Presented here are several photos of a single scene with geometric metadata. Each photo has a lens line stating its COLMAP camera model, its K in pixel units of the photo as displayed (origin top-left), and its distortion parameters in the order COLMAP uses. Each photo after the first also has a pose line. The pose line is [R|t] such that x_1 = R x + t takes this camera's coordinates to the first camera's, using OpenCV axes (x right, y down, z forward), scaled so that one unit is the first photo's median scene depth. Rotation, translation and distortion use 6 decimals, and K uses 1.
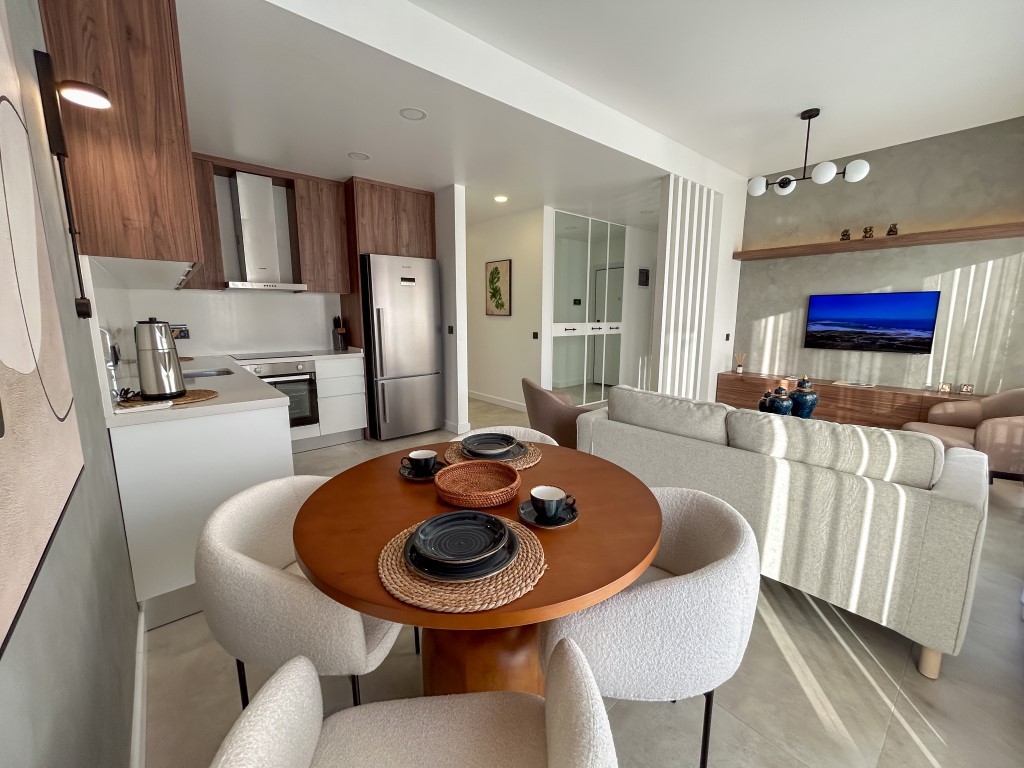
lens RADIAL K [[406.3, 0, 510.8], [0, 406.3, 378.8], [0, 0, 1]] dist [0.001157, 0.000165]
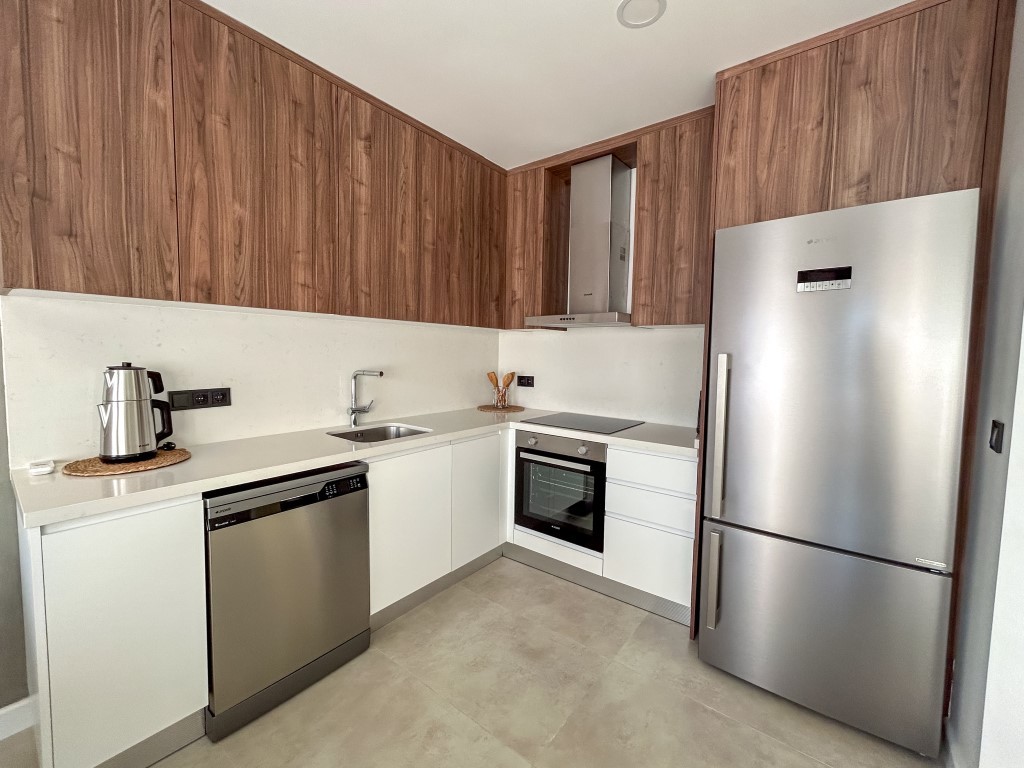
lens RADIAL K [[421.0, 0, 520.5], [0, 421.0, 378.5], [0, 0, 1]] dist [-0.000345, -0.000226]
pose [[0.210567, 0.067237, -0.975264, 0.031039], [-0.171645, 0.984677, 0.030826, -0.069414], [0.962393, 0.160908, 0.218881, 0.391229]]
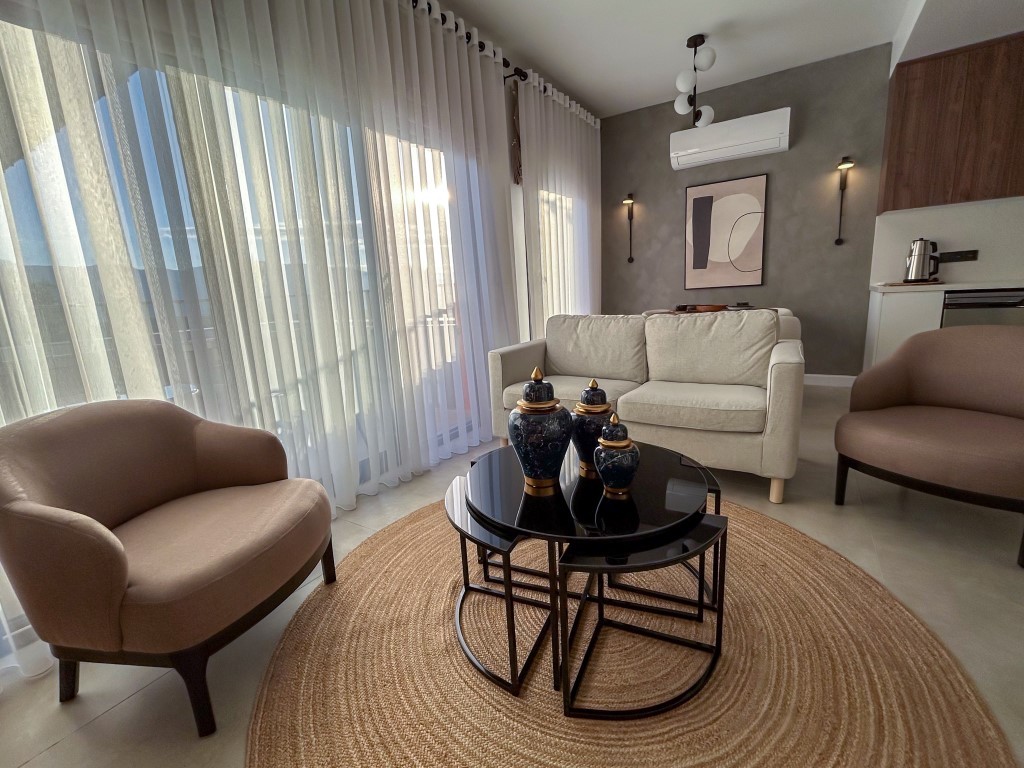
lens RADIAL K [[421.0, 0, 520.5], [0, 421.0, 378.5], [0, 0, 1]] dist [-0.000345, -0.000226]
pose [[-0.963471, 0.100167, -0.248374, 0.395937], [0.011051, 0.941501, 0.336830, -0.050135], [0.267583, 0.321781, -0.908216, 0.636178]]
